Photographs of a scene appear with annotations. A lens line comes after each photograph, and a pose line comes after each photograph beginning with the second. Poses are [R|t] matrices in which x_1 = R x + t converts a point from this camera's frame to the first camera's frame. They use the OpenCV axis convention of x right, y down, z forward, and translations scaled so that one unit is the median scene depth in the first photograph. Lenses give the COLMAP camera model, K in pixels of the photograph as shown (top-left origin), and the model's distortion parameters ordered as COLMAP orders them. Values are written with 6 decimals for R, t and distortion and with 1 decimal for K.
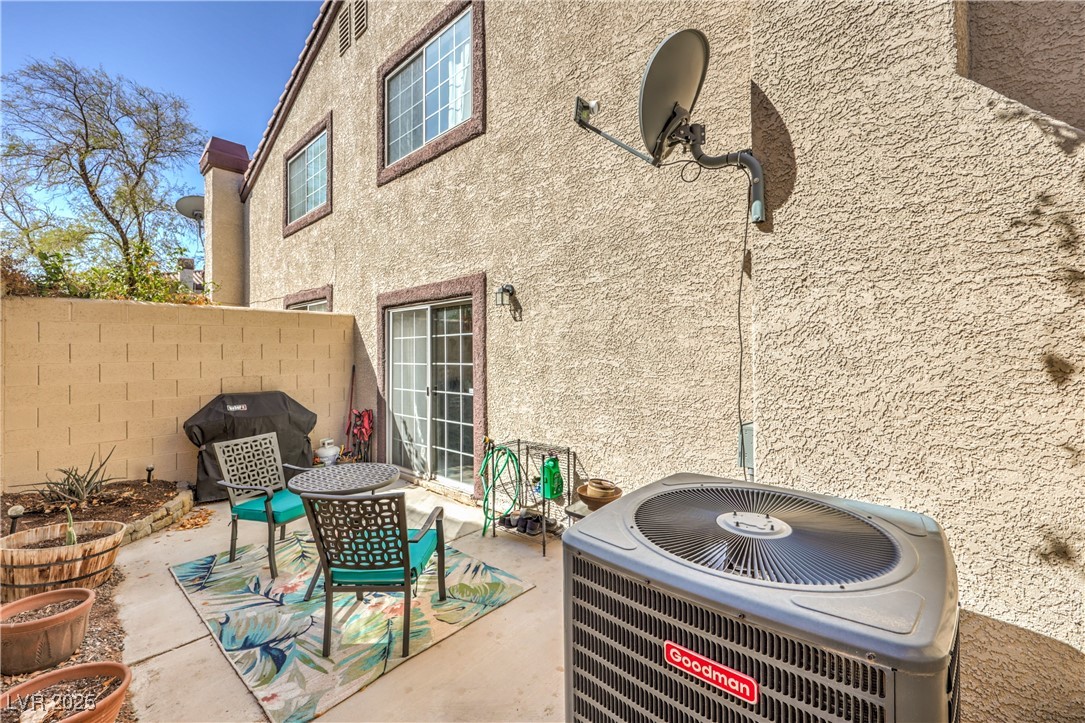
lens RADIAL K [[459.8, 0, 562.7], [0, 459.8, 349.5], [0, 0, 1]] dist [0.000769, -0.000160]
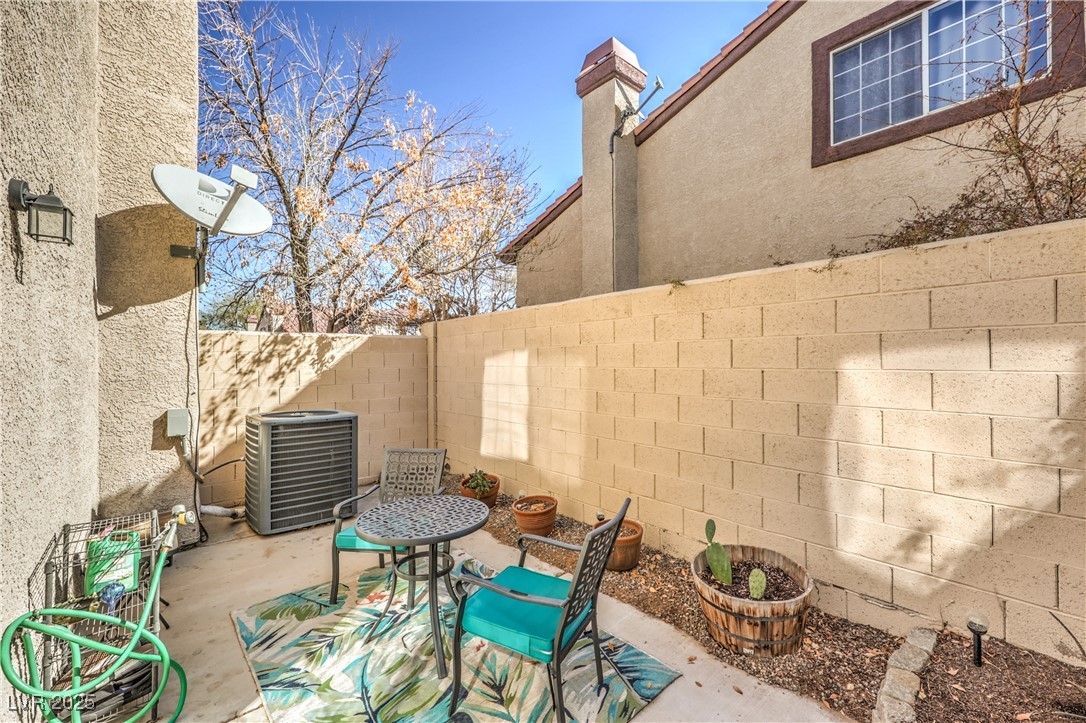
lens RADIAL K [[442.0, 0, 564.3], [0, 442.0, 361.3], [0, 0, 1]] dist [-0.000213, -0.000011]
pose [[-0.995056, 0.015340, 0.098124, -0.564746], [0.014655, 0.999863, -0.007697, 0.013986], [-0.098229, -0.006221, -0.995144, 1.243474]]
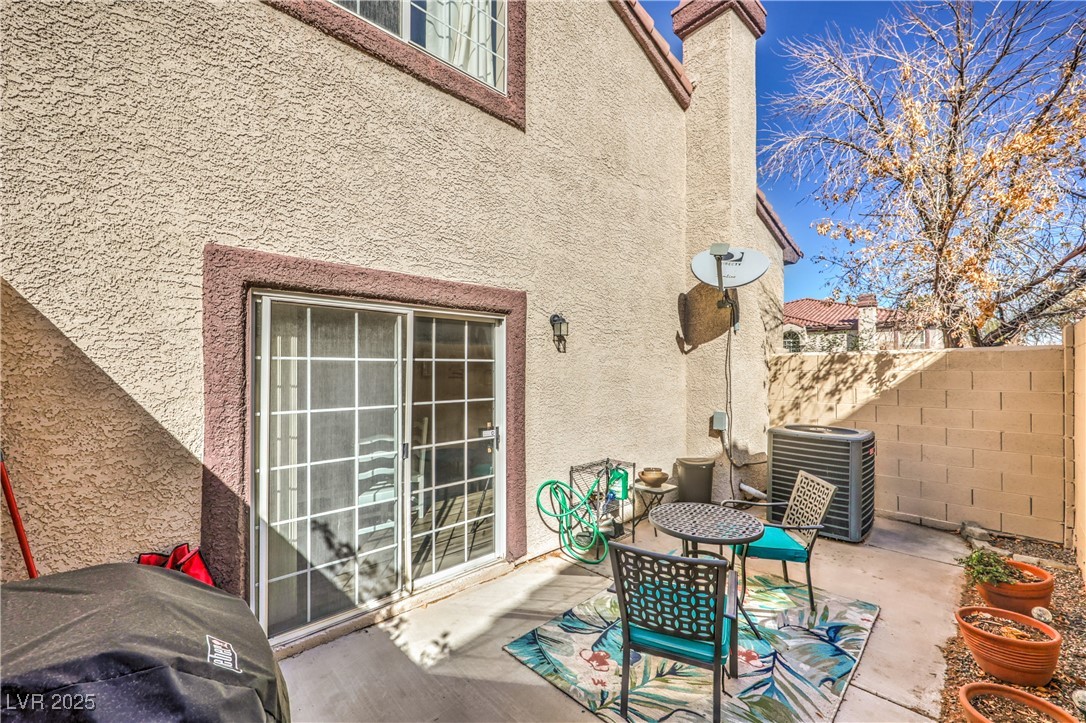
lens RADIAL K [[446.1, 0, 534.0], [0, 446.1, 368.2], [0, 0, 1]] dist [-0.000153, 0.000182]
pose [[0.079518, 0.008406, 0.996798, -1.011981], [-0.010437, 0.999917, -0.007600, -0.017368], [-0.996779, -0.009799, 0.079599, 0.917087]]
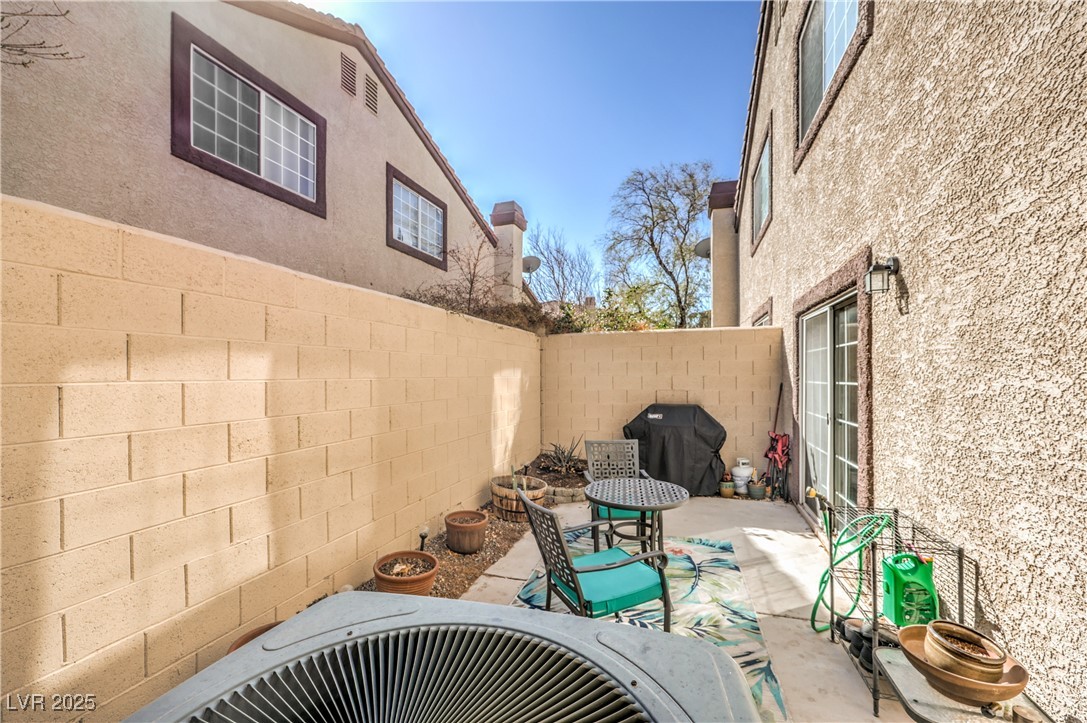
lens RADIAL K [[449.2, 0, 527.6], [0, 449.2, 375.1], [0, 0, 1]] dist [-0.000509, -0.000053]
pose [[0.379002, 0.009275, -0.925350, 0.244162], [0.006224, 0.999902, 0.012571, 0.007119], [0.925375, -0.010523, 0.378907, 0.297259]]
